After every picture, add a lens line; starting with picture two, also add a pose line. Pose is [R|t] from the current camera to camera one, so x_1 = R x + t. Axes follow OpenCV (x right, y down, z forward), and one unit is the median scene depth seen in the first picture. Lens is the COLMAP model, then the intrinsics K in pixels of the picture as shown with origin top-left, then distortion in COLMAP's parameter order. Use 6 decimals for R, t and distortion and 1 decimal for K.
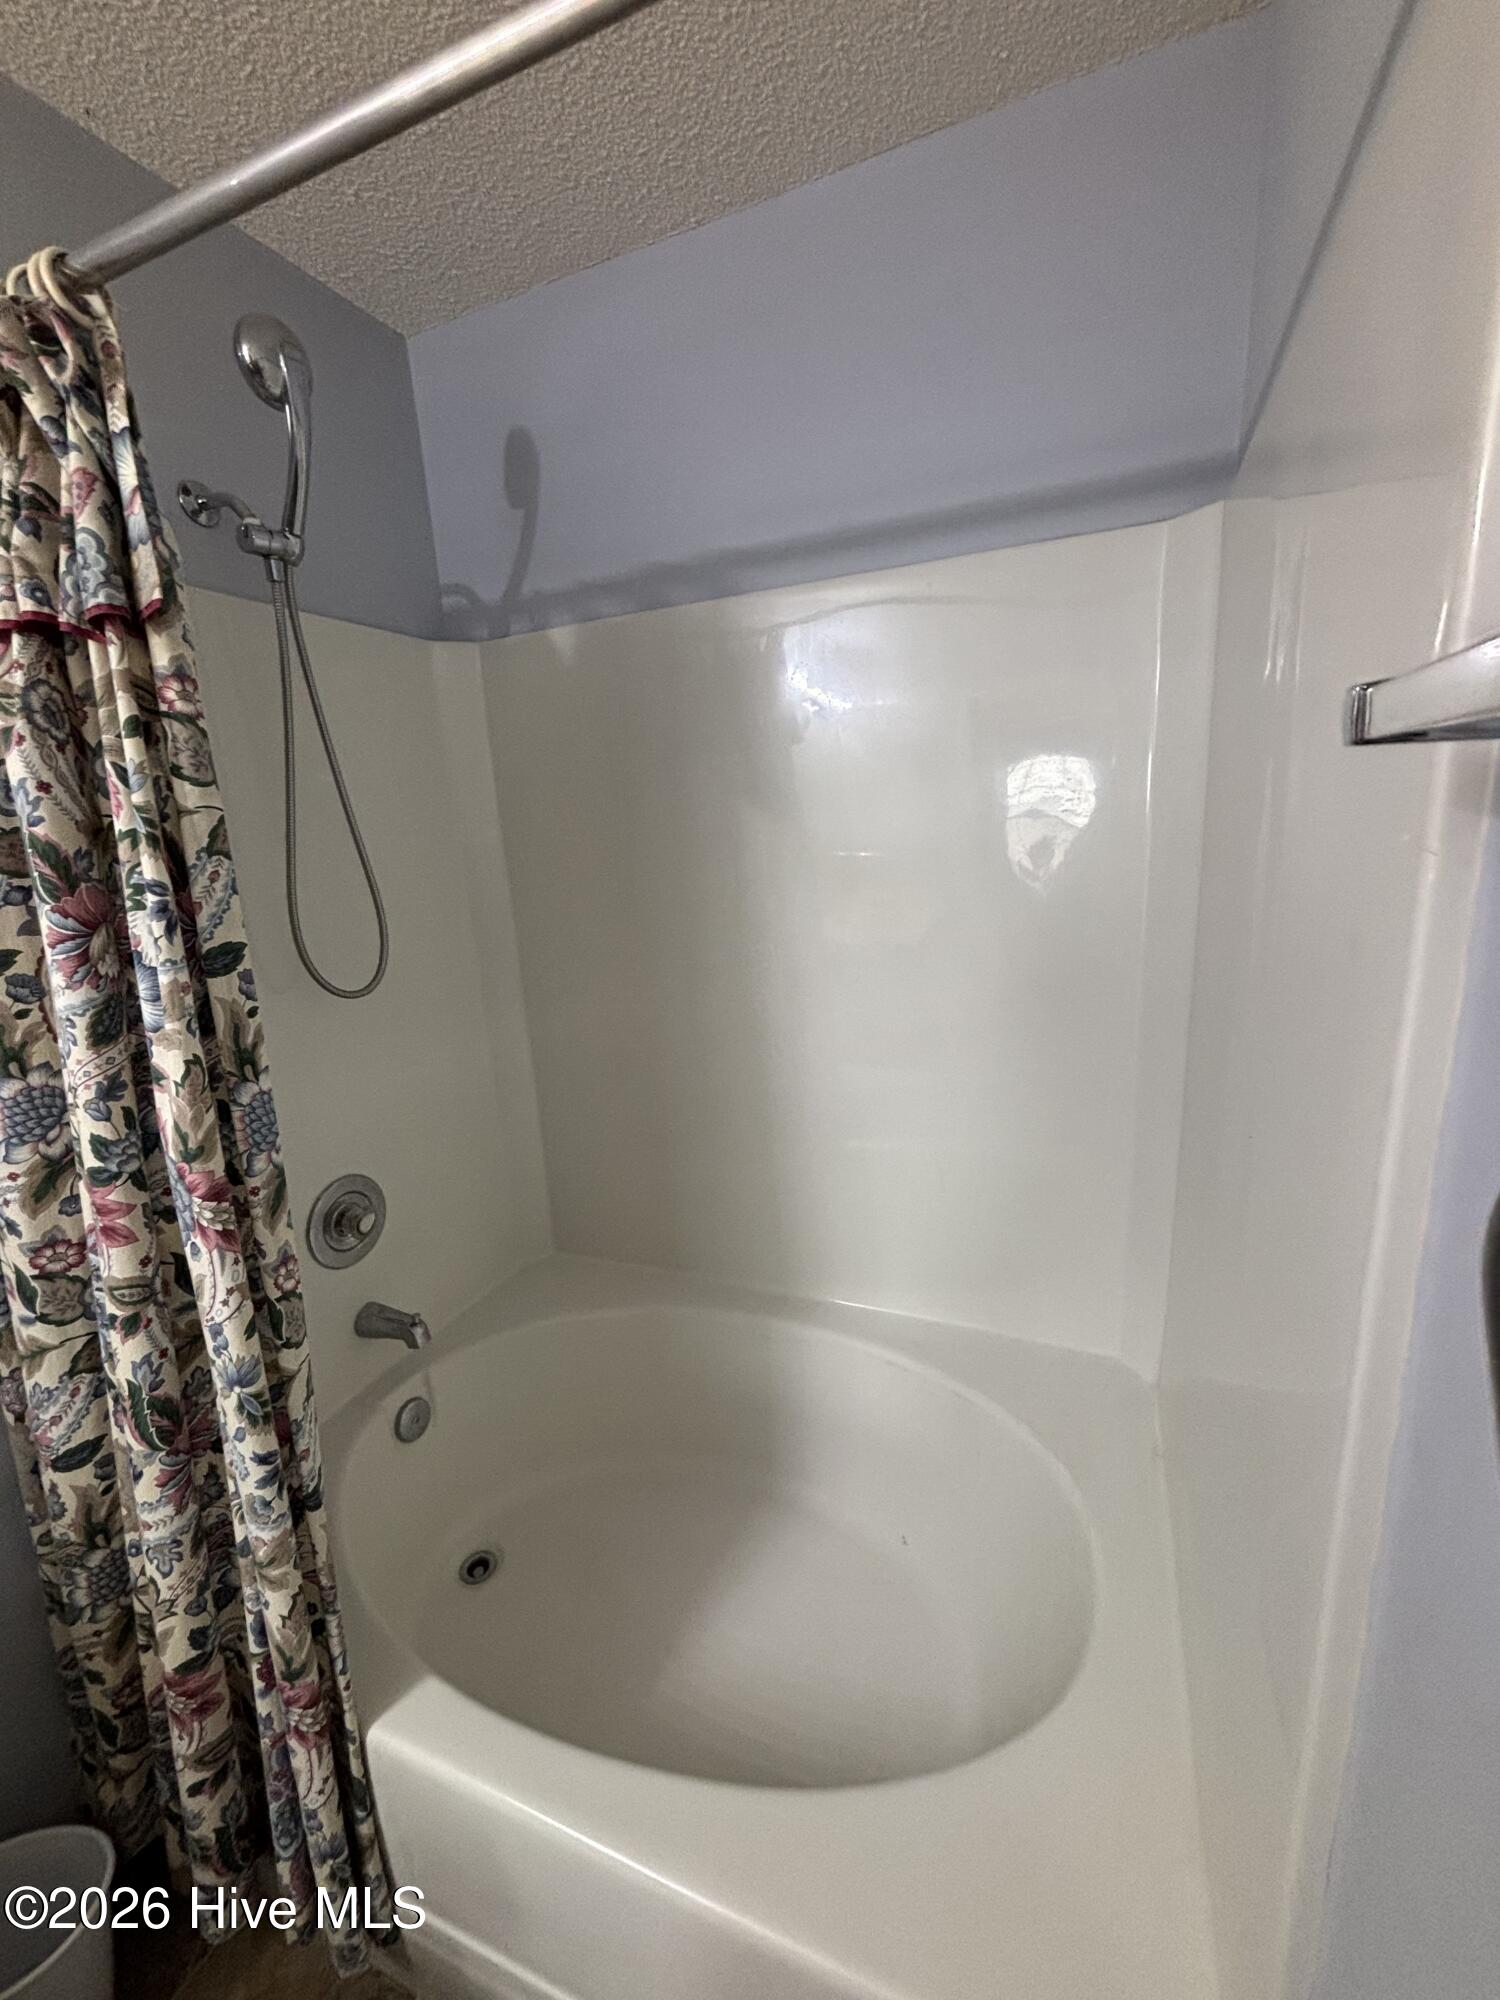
lens RADIAL K [[804.2, 0, 750.0], [0, 804.2, 1000.0], [0, 0, 1]] dist [-0.001899, 0.000280]
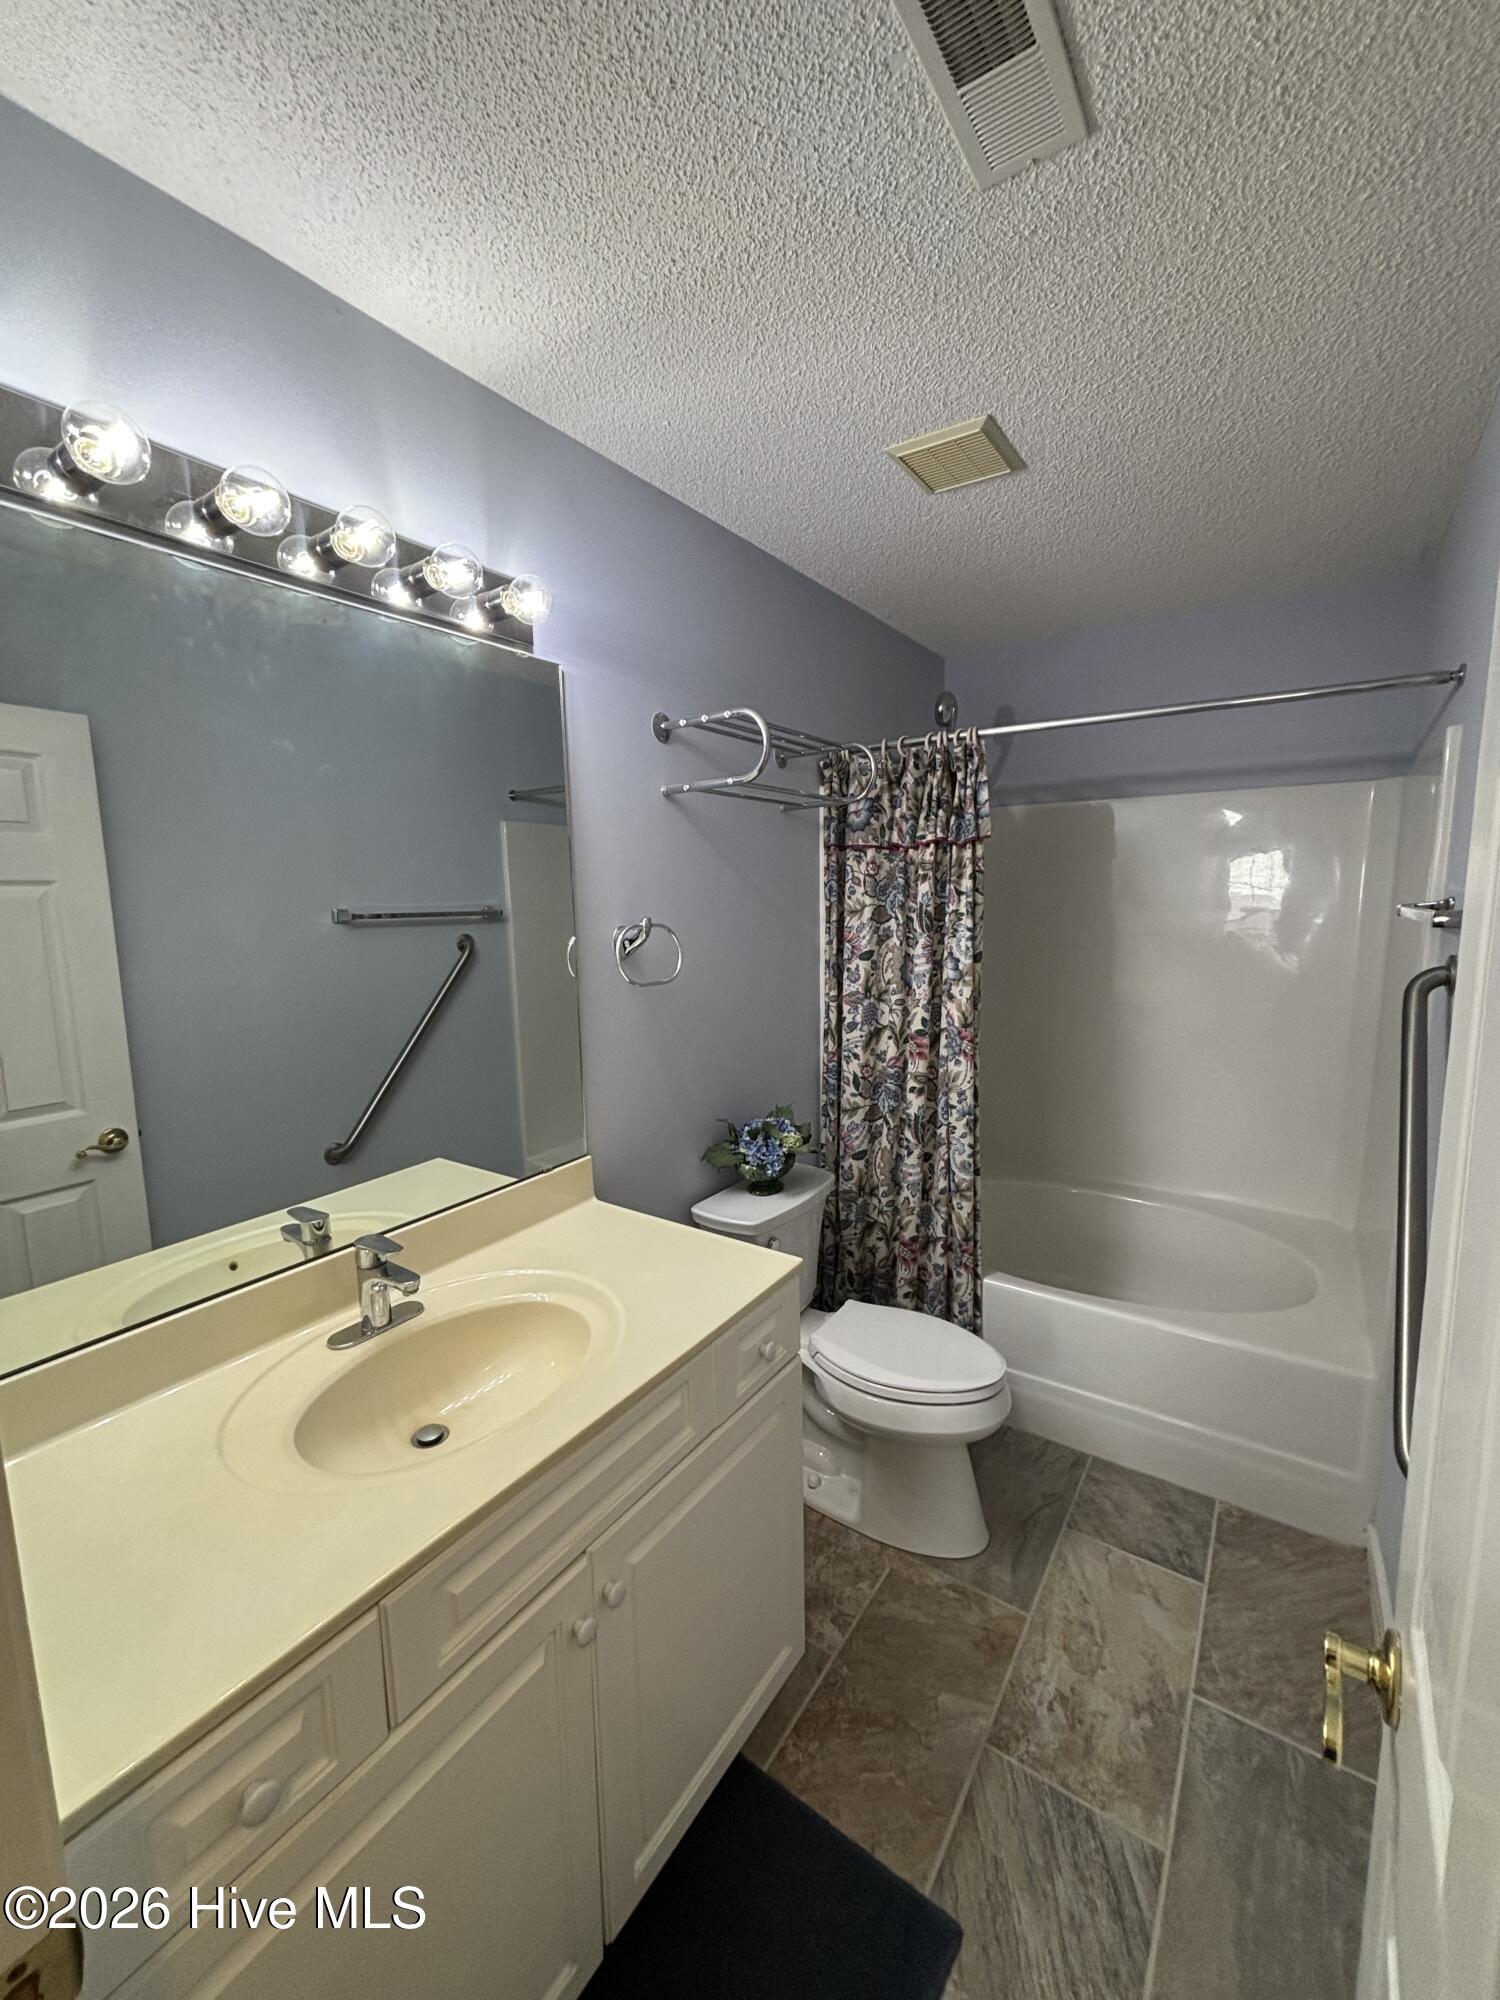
lens RADIAL K [[802.9, 0, 750.0], [0, 802.9, 1000.0], [0, 0, 1]] dist [0.008771, -0.000025]
pose [[0.980052, 0.070284, -0.185897, -0.755464], [-0.084247, 0.994102, -0.068298, 0.296010], [0.180000, 0.082597, 0.980193, -1.537305]]
